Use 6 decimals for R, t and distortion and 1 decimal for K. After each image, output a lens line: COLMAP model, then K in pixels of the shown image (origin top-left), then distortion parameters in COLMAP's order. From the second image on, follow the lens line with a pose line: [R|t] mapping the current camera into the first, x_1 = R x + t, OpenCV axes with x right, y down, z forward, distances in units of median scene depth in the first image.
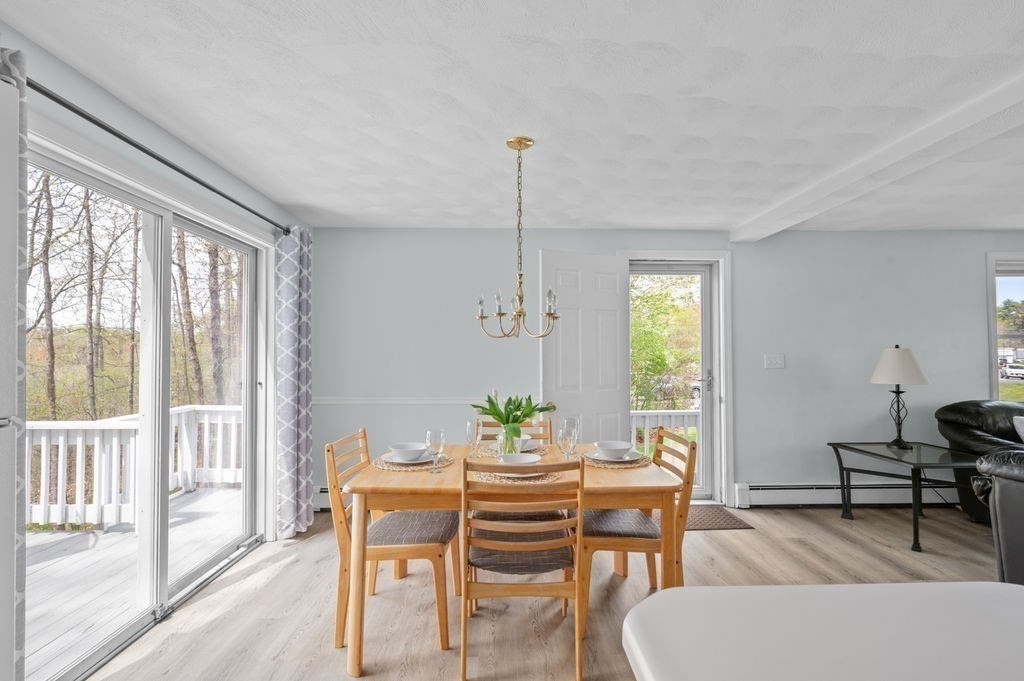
lens RADIAL K [[449.3, 0, 512.6], [0, 449.3, 348.0], [0, 0, 1]] dist [-0.002524, 0.000102]
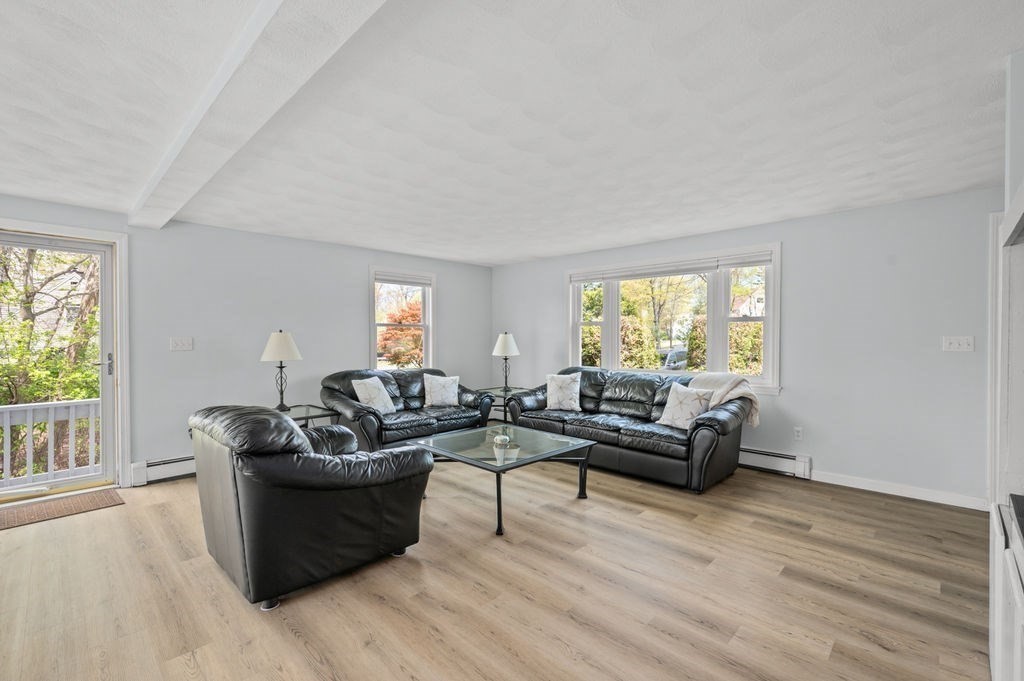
lens RADIAL K [[449.3, 0, 513.1], [0, 449.3, 341.3], [0, 0, 1]] dist [-0.002524, 0.000102]
pose [[0.707798, -0.007027, 0.706380, 0.425780], [-0.009765, 0.999758, 0.019730, -0.005974], [-0.706347, -0.020863, 0.707558, -0.359362]]
